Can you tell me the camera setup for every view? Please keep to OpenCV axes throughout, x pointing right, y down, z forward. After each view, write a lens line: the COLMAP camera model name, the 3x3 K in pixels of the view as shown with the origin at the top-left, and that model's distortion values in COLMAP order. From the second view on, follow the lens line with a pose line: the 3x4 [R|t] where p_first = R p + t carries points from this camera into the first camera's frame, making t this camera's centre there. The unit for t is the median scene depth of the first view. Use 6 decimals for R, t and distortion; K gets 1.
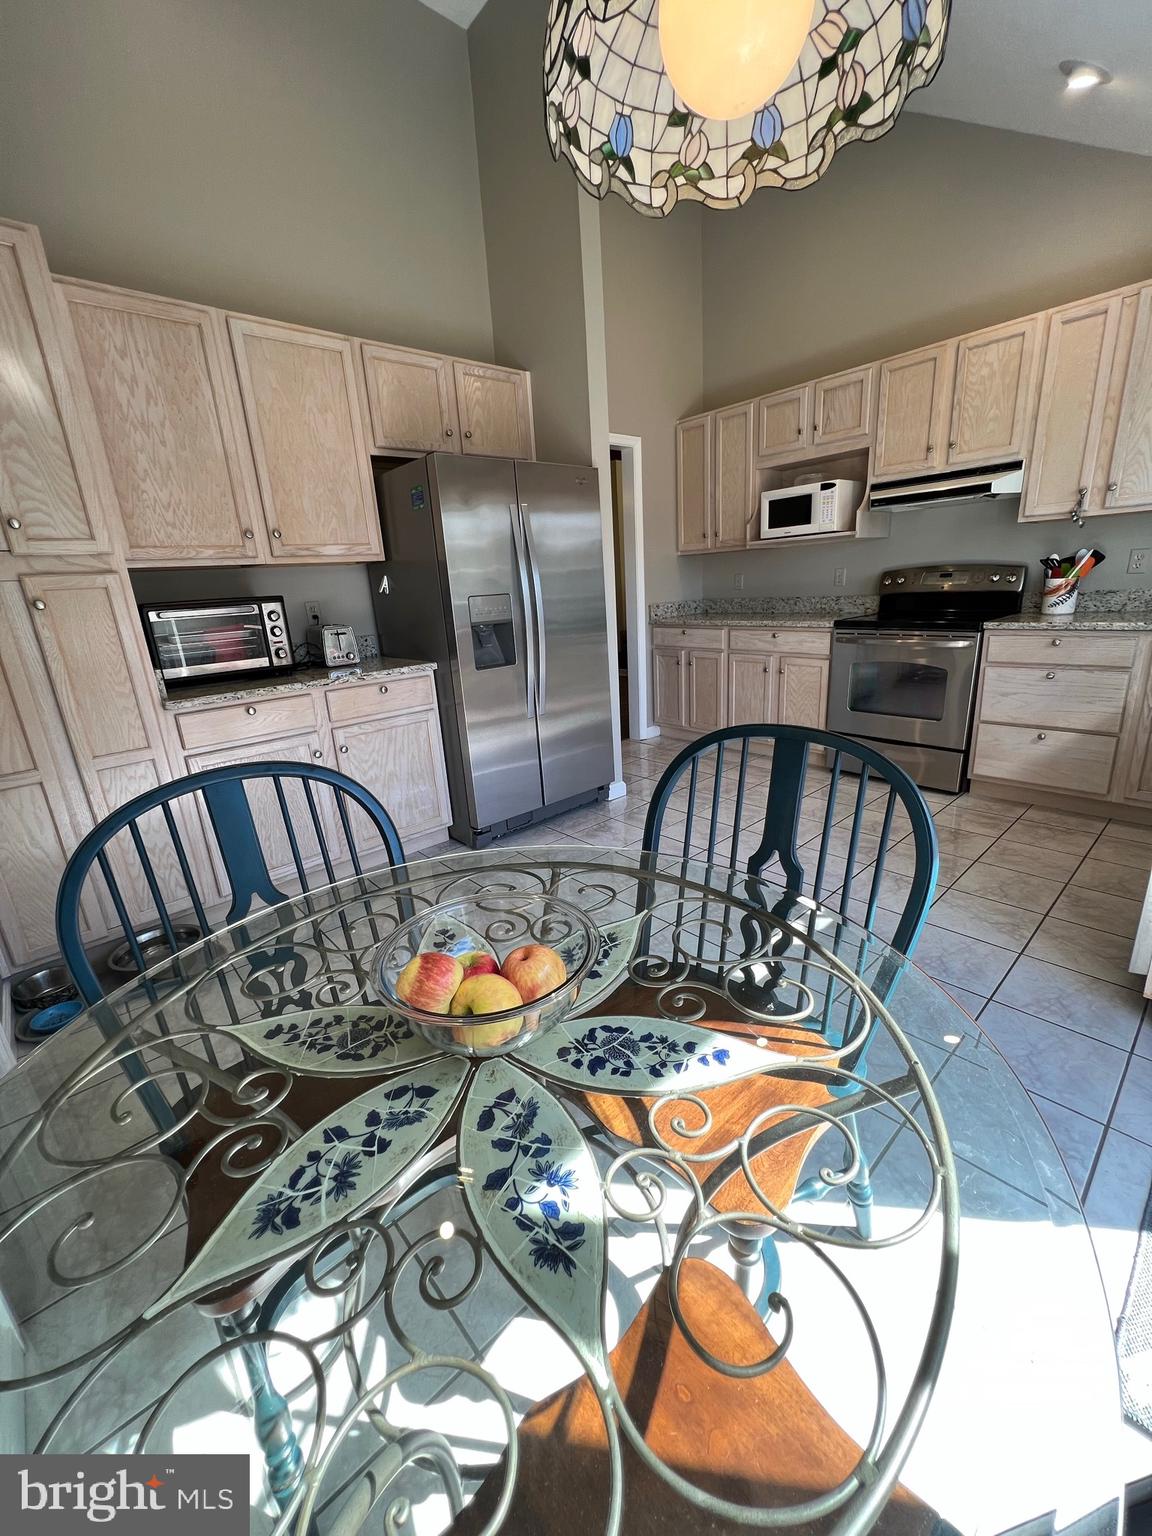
lens RADIAL K [[613.4, 0, 578.7], [0, 613.4, 767.6], [0, 0, 1]] dist [-0.003650, 0.000946]
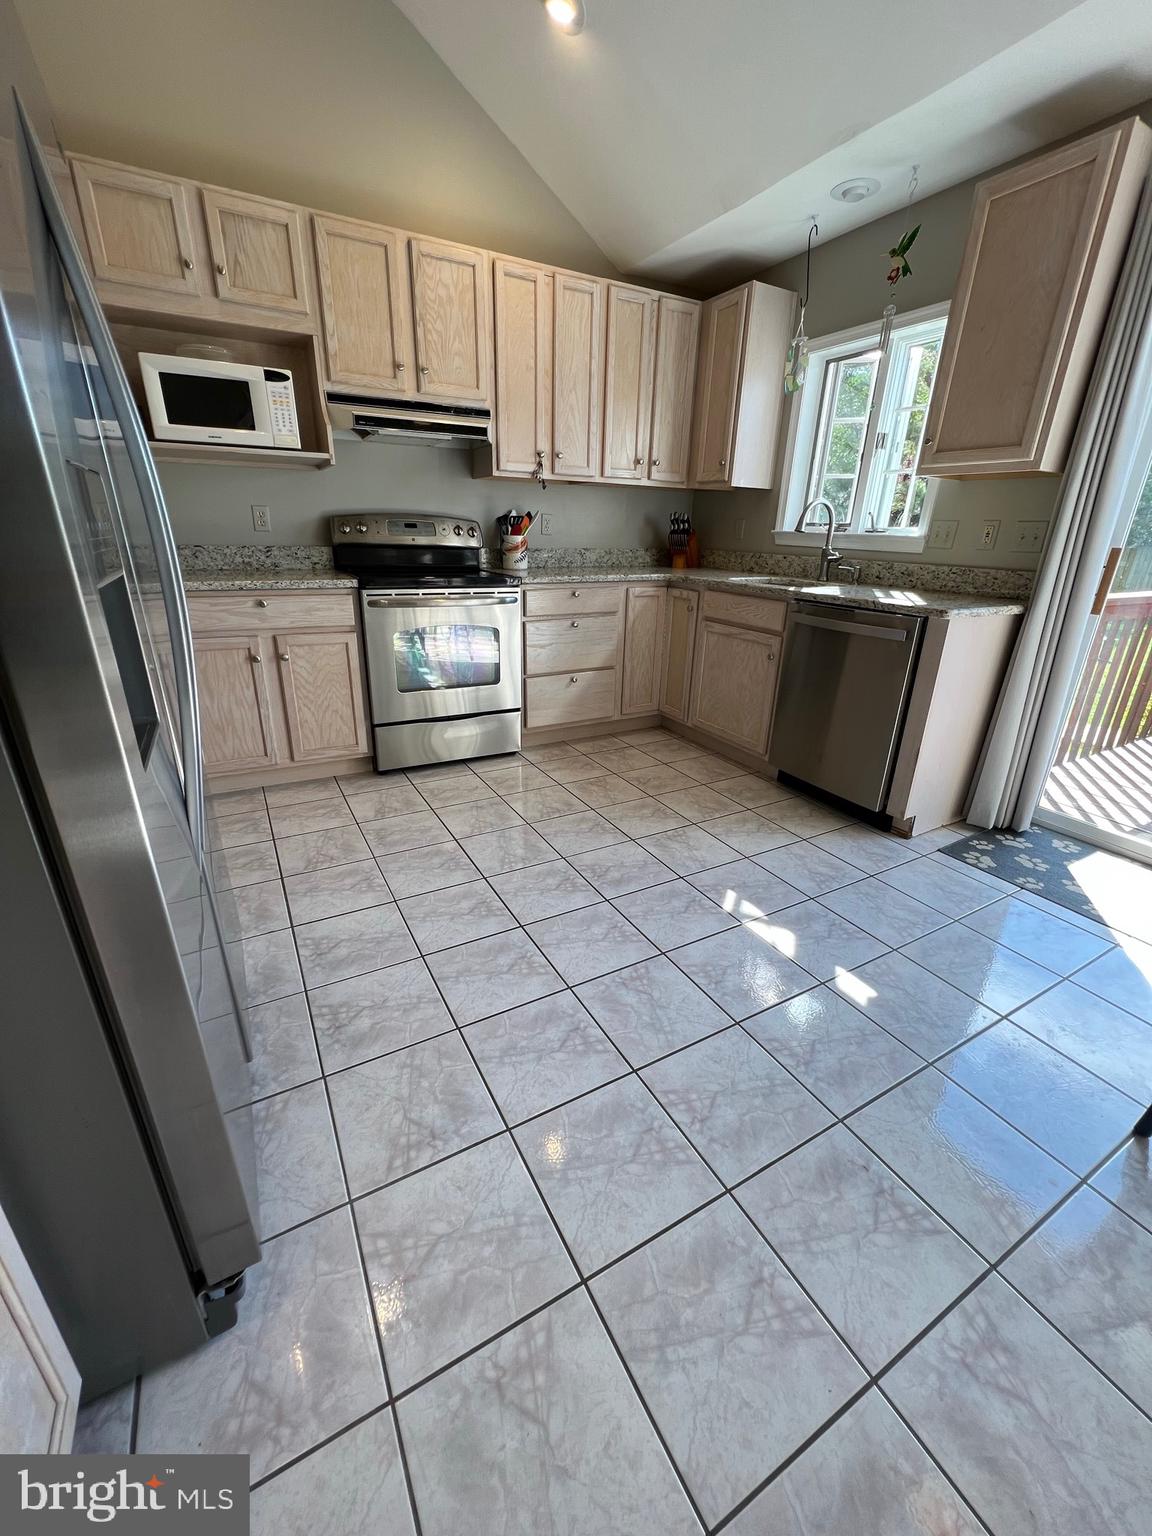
lens RADIAL K [[613.4, 0, 581.6], [0, 613.4, 766.4], [0, 0, 1]] dist [-0.003650, 0.000946]
pose [[0.221338, -0.291742, 0.930535, -0.289374], [0.246826, 0.939892, 0.235965, -0.141729], [-0.943444, 0.177452, 0.280044, 0.611257]]
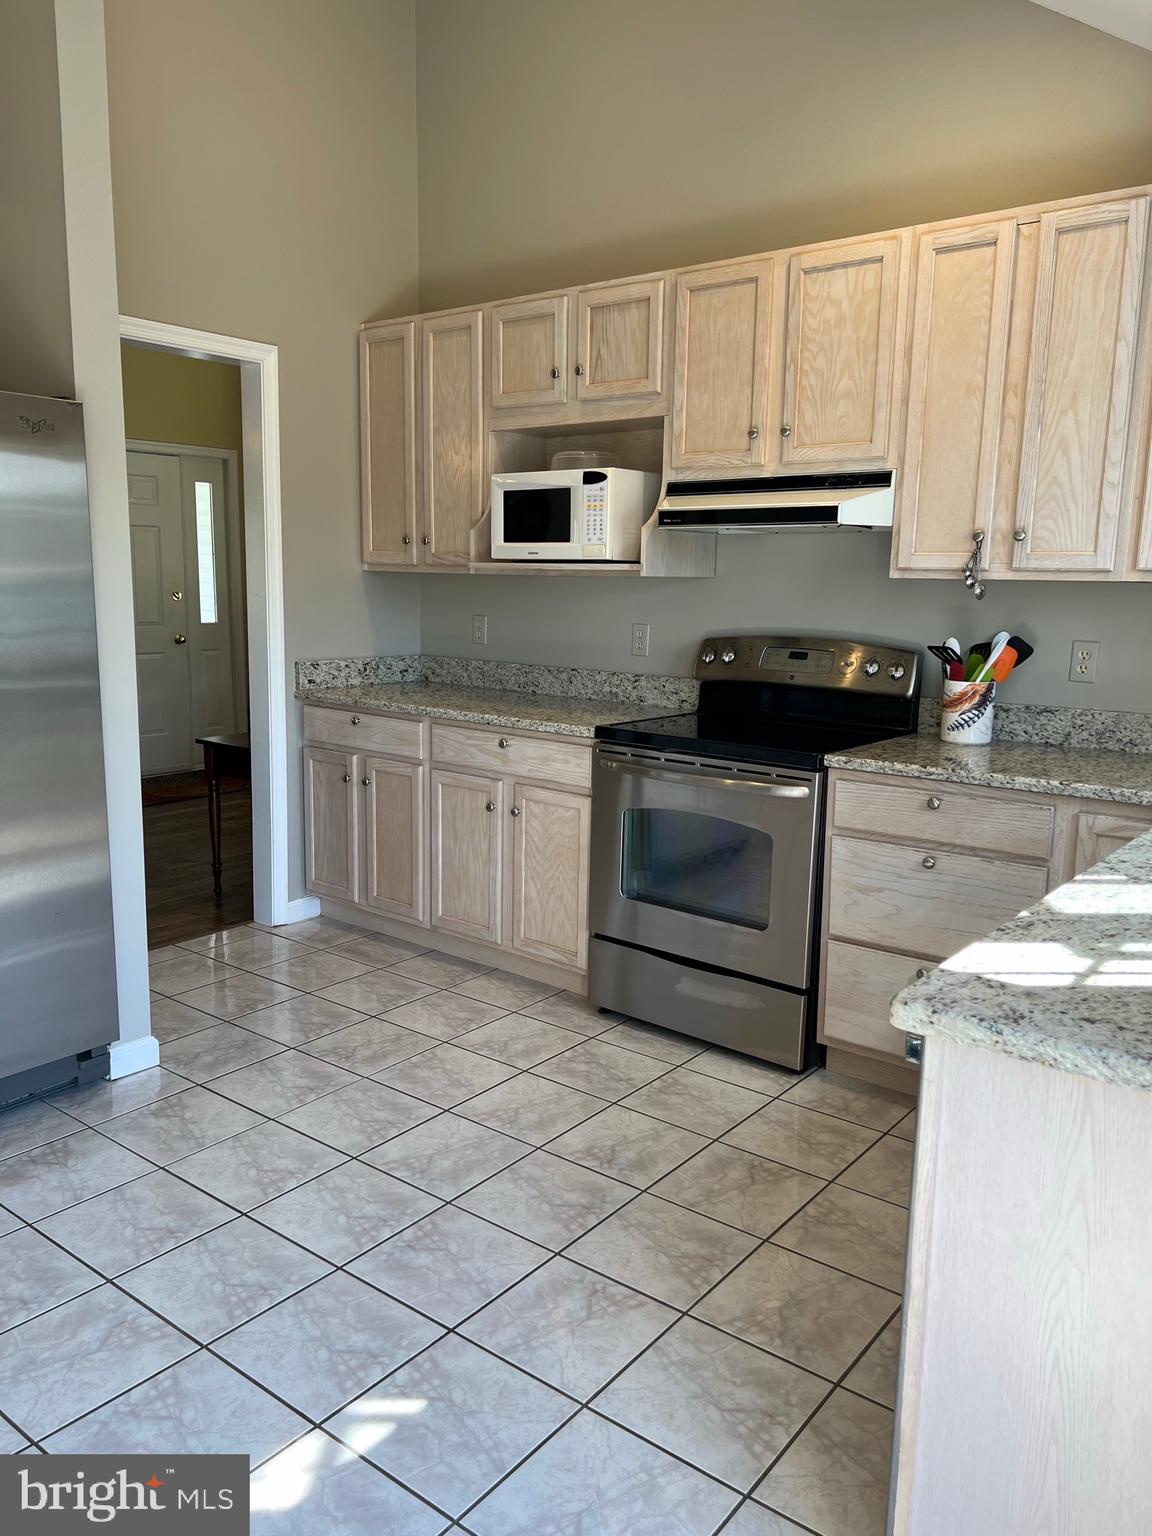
lens RADIAL K [[1145.5, 0, 584.7], [0, 1145.5, 781.2], [0, 0, 1]] dist [0.043580, -0.057852]
pose [[0.980879, 0.047792, 0.188661, 0.236443], [-0.024455, 0.991963, -0.124139, -0.074694], [-0.193077, 0.117151, 0.974165, 0.054914]]
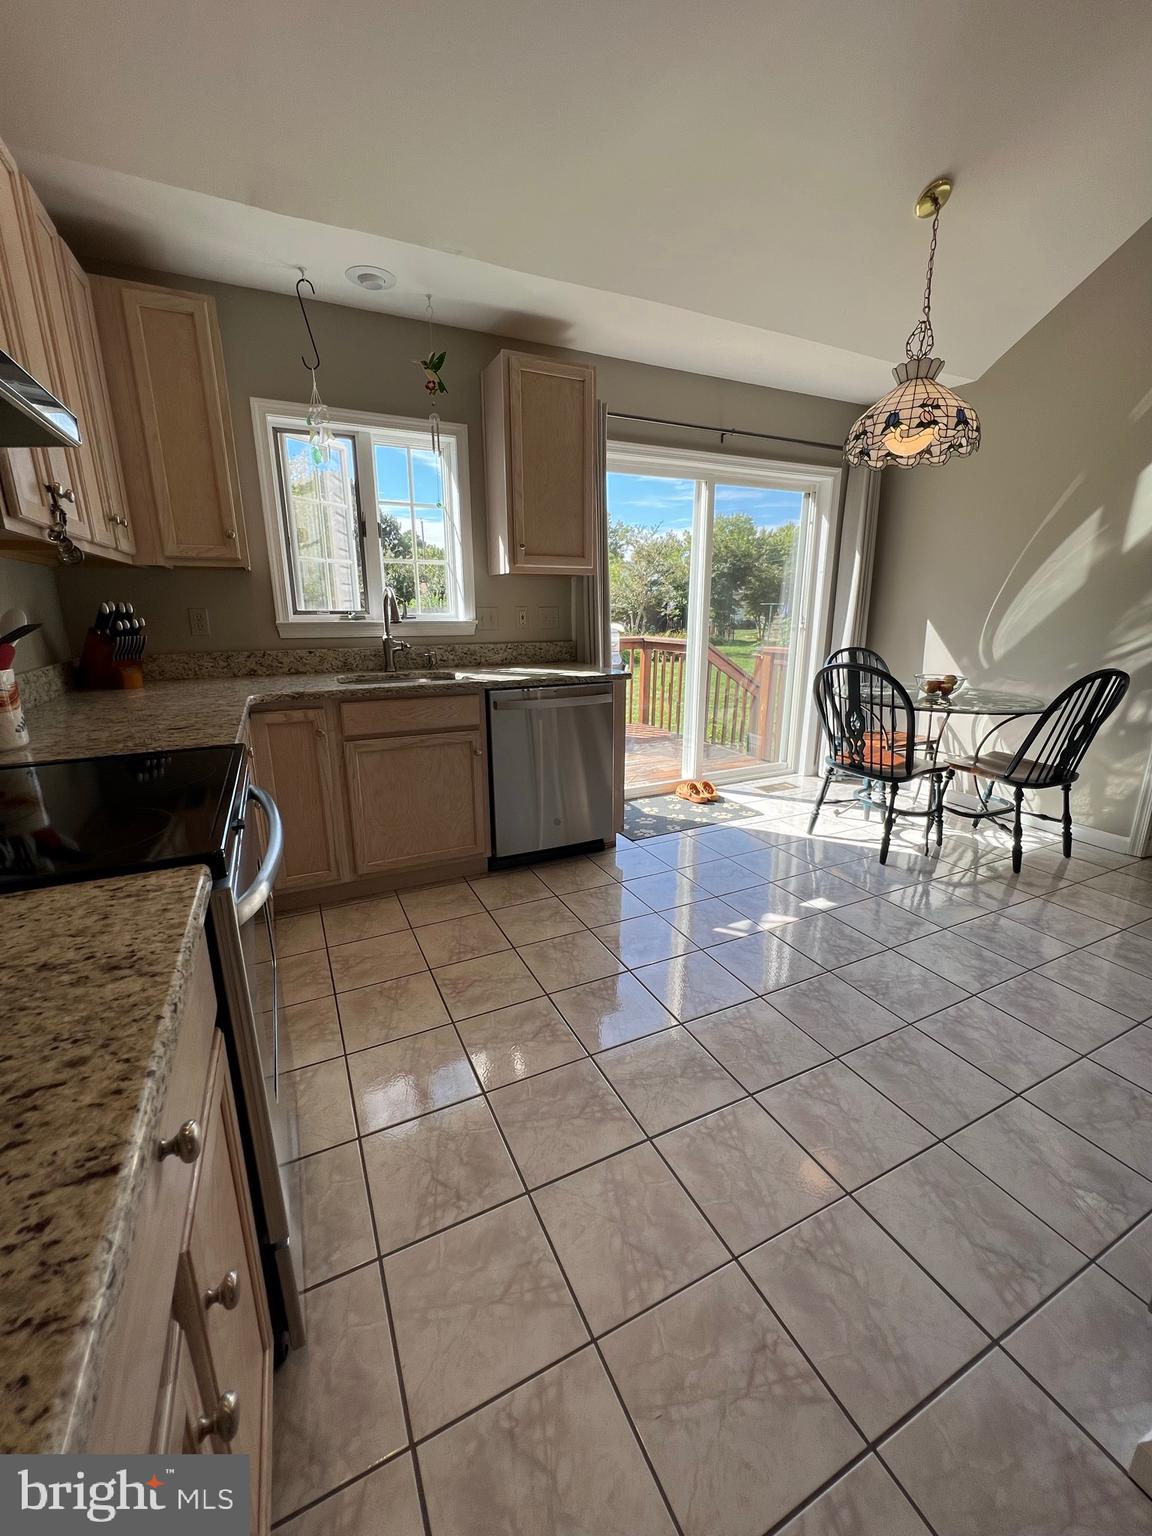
lens RADIAL K [[613.4, 0, 575.0], [0, 613.4, 766.5], [0, 0, 1]] dist [-0.003650, 0.000946]
pose [[-0.956994, -0.010887, 0.289905, 0.238893], [0.141774, 0.854292, 0.500085, -0.378614], [-0.253108, 0.519679, -0.816009, 1.189196]]
